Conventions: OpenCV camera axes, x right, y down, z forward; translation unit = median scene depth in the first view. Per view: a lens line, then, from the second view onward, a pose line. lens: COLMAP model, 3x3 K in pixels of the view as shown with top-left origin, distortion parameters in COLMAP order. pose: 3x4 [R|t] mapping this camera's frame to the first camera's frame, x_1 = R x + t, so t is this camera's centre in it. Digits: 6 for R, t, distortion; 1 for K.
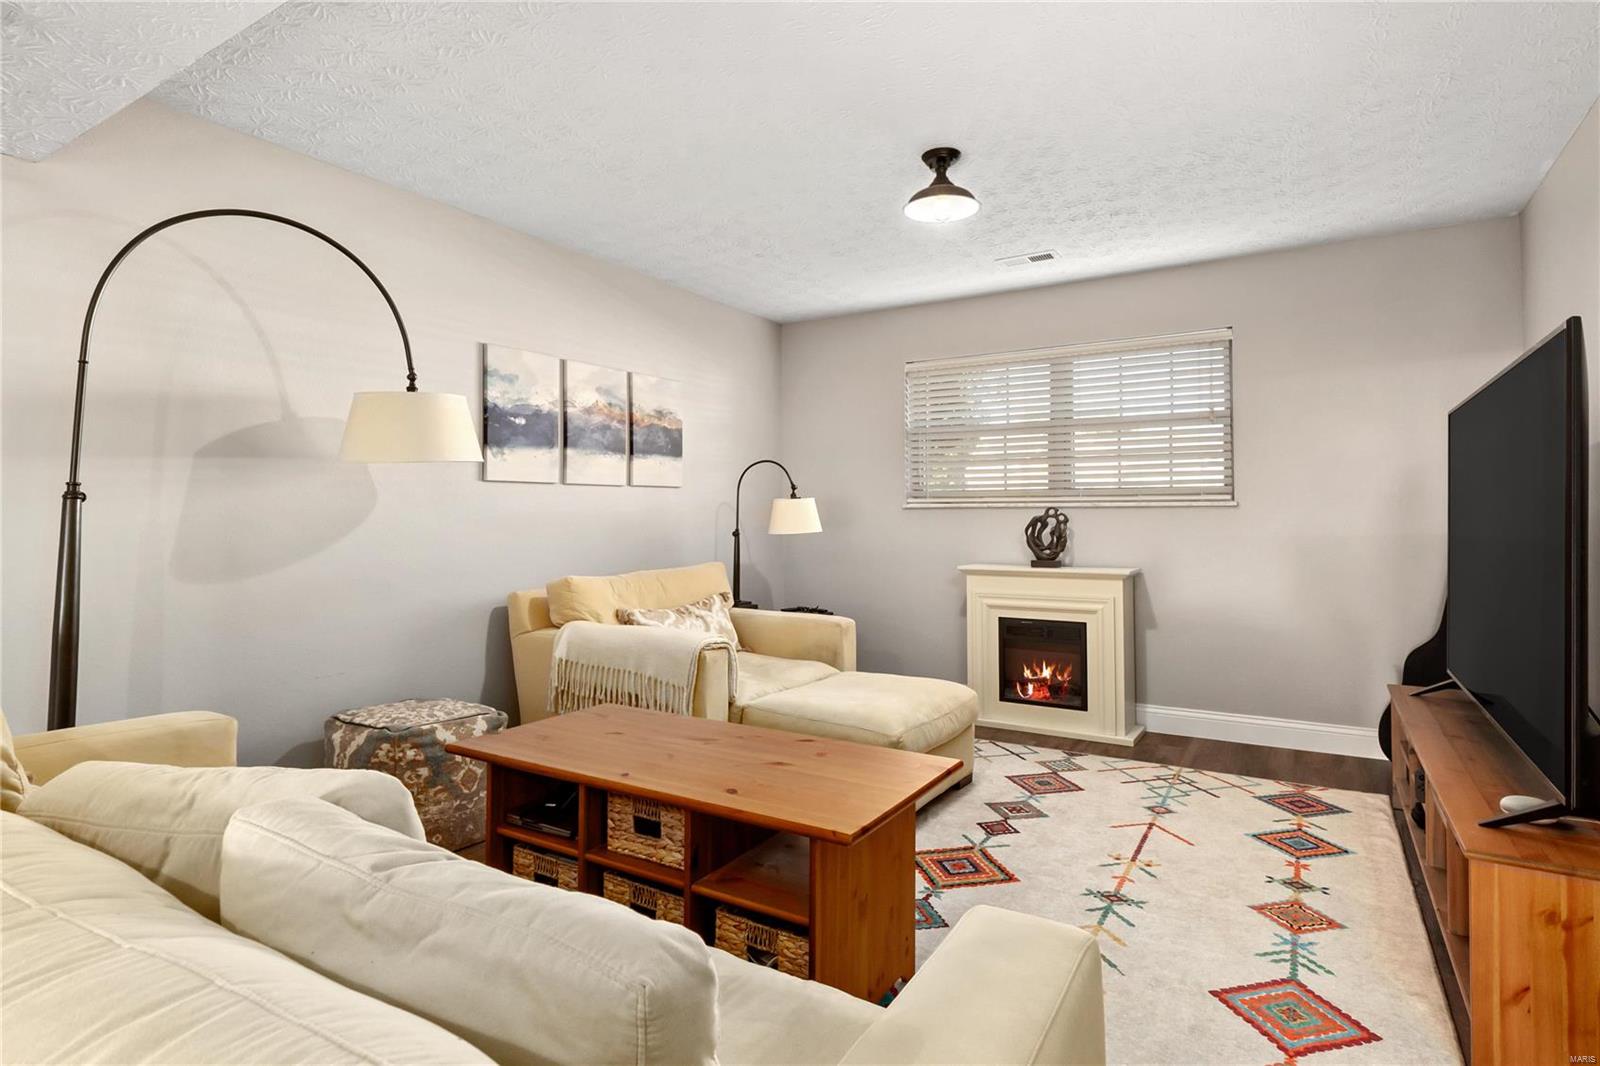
lens RADIAL K [[832.4, 0, 803.4], [0, 832.4, 523.2], [0, 0, 1]] dist [-0.001777, -0.001165]
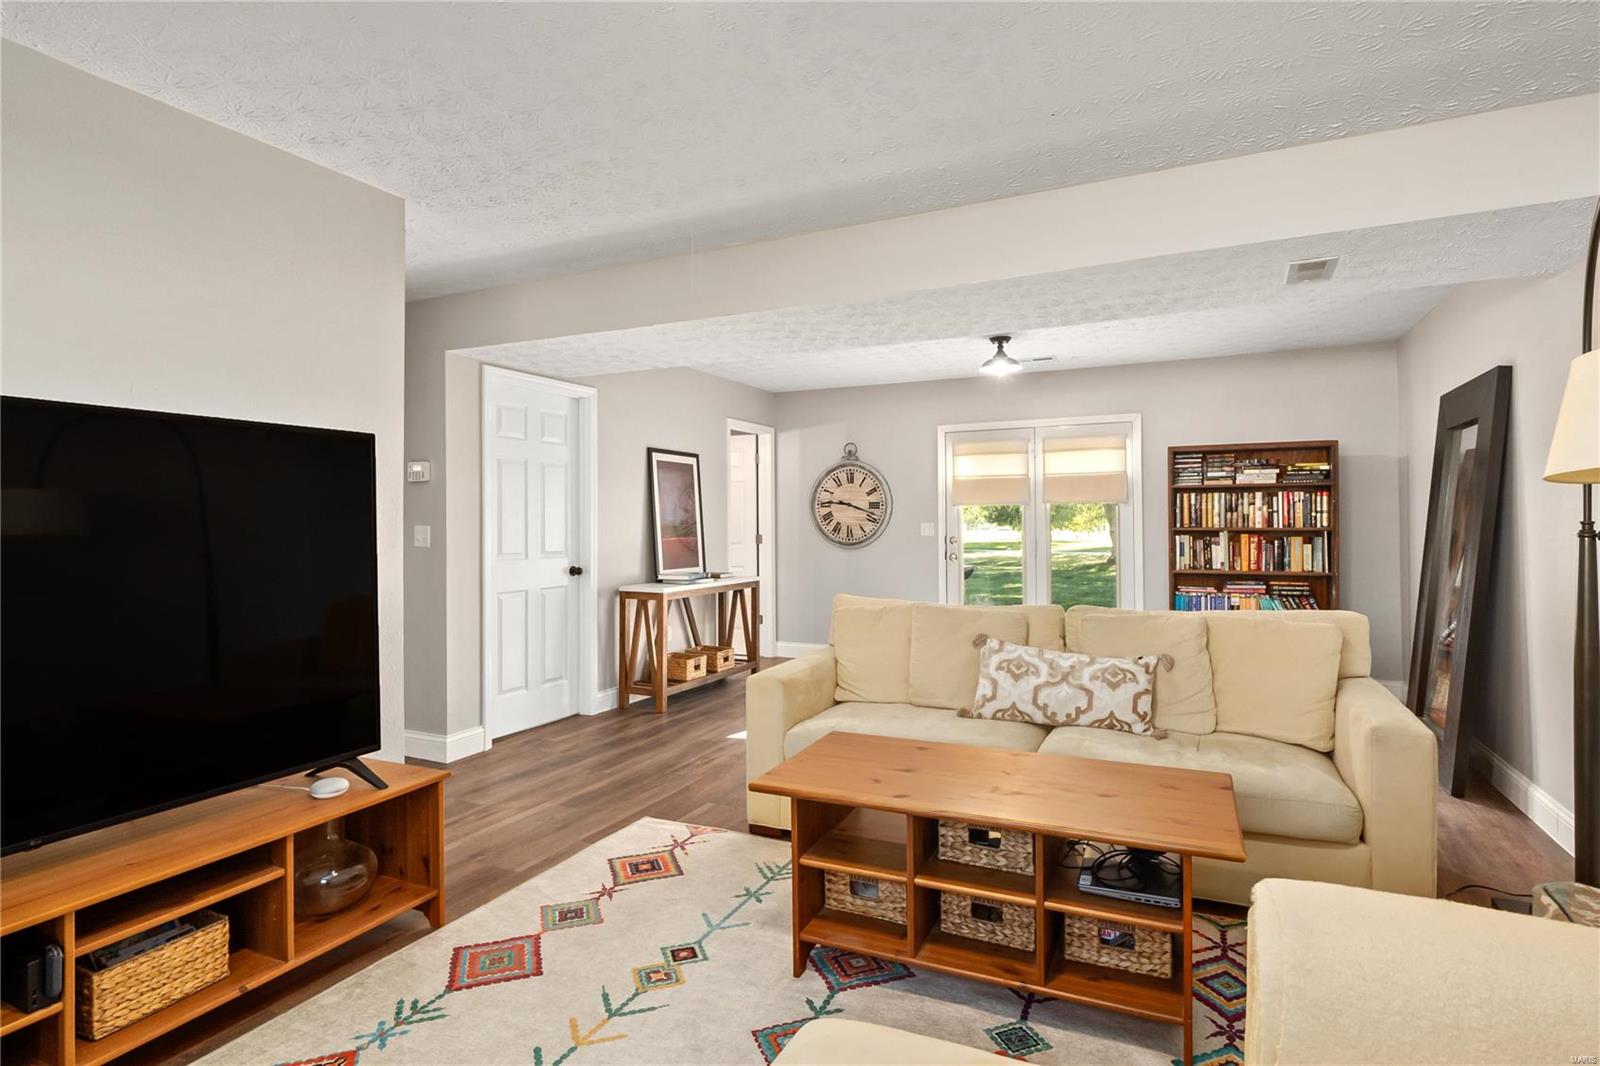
lens RADIAL K [[832.4, 0, 802.3], [0, 832.4, 528.5], [0, 0, 1]] dist [-0.001777, -0.001165]
pose [[-0.993716, 0.008508, -0.111610, 0.235880], [0.007392, 0.999919, 0.010407, -0.061899], [0.111690, 0.009516, -0.993698, 2.041741]]
